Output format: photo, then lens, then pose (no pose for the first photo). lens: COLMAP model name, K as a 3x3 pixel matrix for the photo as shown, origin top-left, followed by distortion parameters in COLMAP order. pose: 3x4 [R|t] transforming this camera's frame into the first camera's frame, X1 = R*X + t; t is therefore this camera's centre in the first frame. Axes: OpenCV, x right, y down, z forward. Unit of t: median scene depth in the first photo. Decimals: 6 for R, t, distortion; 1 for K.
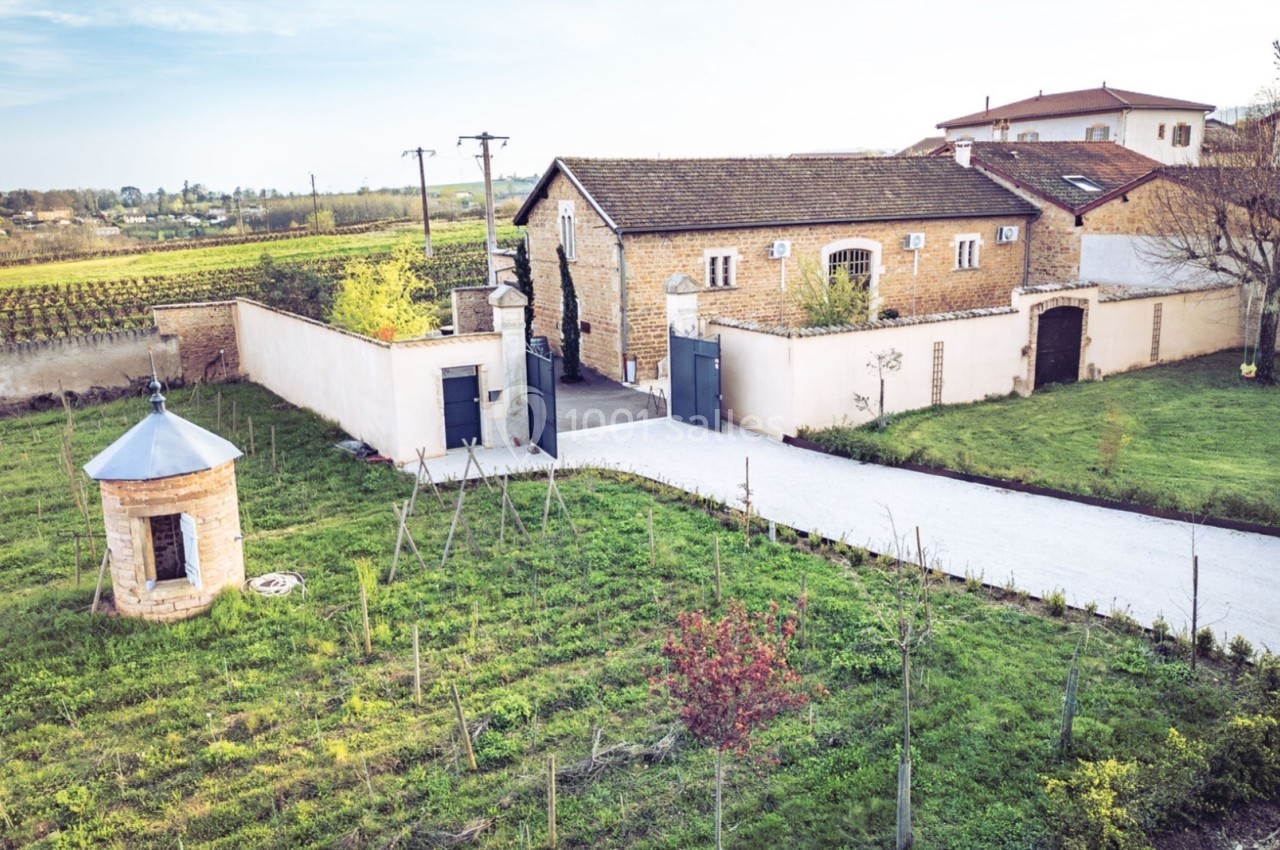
lens RADIAL K [[1028.9, 0, 640.8], [0, 1028.9, 393.1], [0, 0, 1]] dist [0.109643, 0.000247]
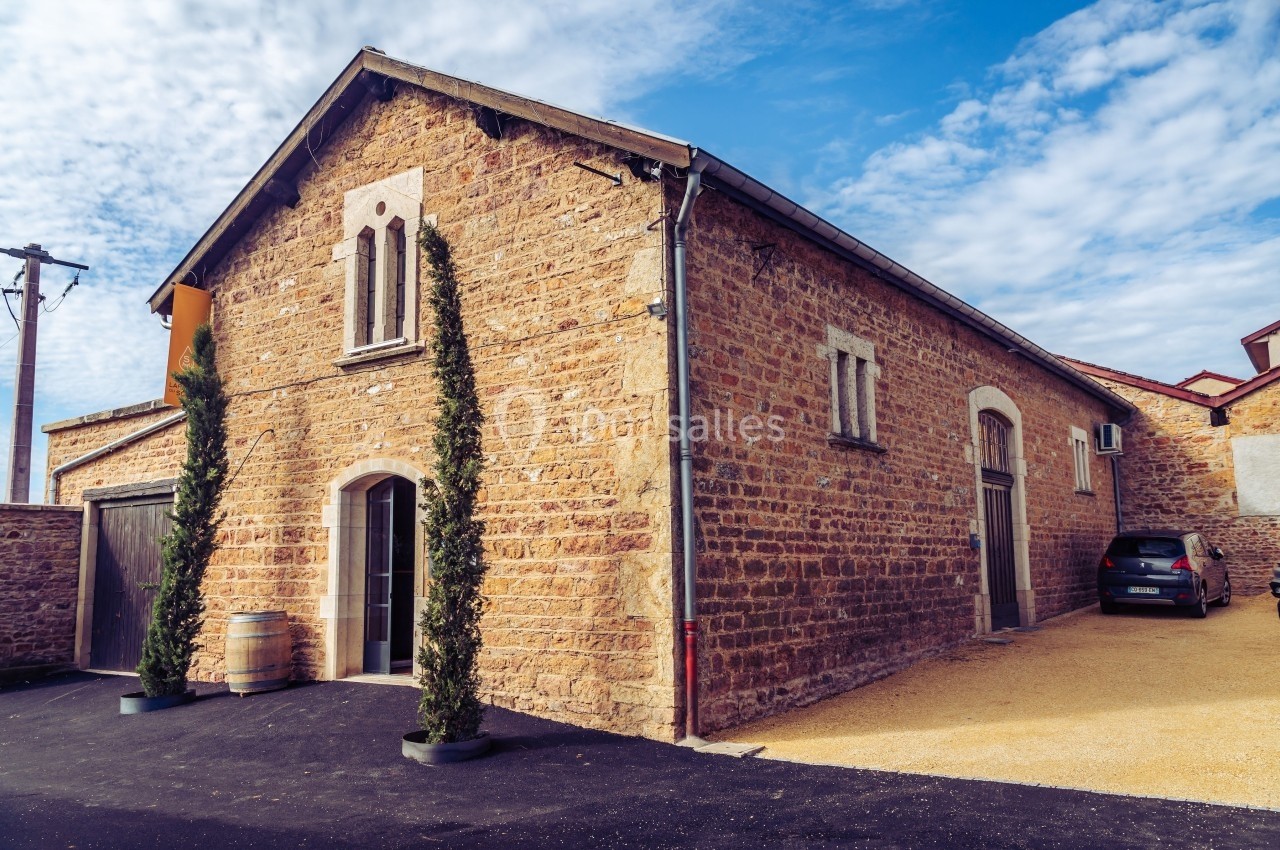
lens RADIAL K [[1016.2, 0, 640.0], [0, 1016.2, 425.0], [0, 0, 1]] dist [-0.006149, -0.003546]
pose [[0.901040, 0.069261, 0.428170, -0.126106], [0.078360, 0.944930, -0.317753, -0.004226], [-0.426599, 0.319859, 0.845993, 0.690728]]
